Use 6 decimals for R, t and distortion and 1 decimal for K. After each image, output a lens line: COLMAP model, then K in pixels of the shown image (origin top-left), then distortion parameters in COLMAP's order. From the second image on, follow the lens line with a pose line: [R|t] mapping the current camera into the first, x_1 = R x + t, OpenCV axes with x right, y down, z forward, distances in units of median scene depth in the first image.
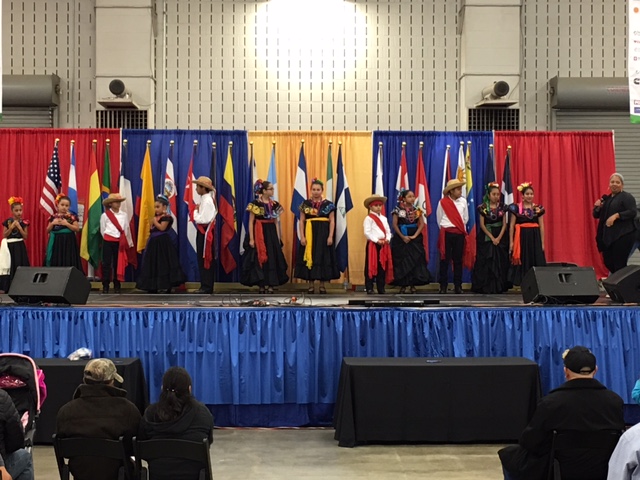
lens RADIAL K [[1233.2, 0, 320.0], [0, 1233.2, 240.0], [0, 0, 1]] dist [0.021828, 0.119377]
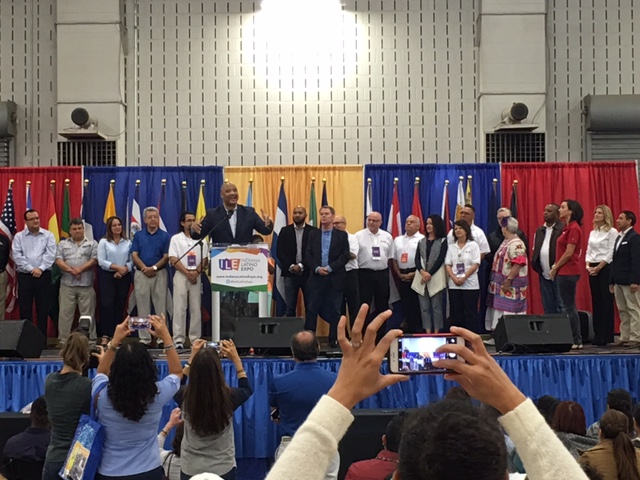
lens RADIAL K [[1715.6, 0, 320.0], [0, 1715.6, 240.0], [0, 0, 1]] dist [0.027798, -0.272067]
pose [[0.999196, -0.012322, -0.038154, 0.049524], [0.011311, 0.999582, -0.026601, -0.001423], [0.038466, 0.026148, 0.998918, -0.202790]]
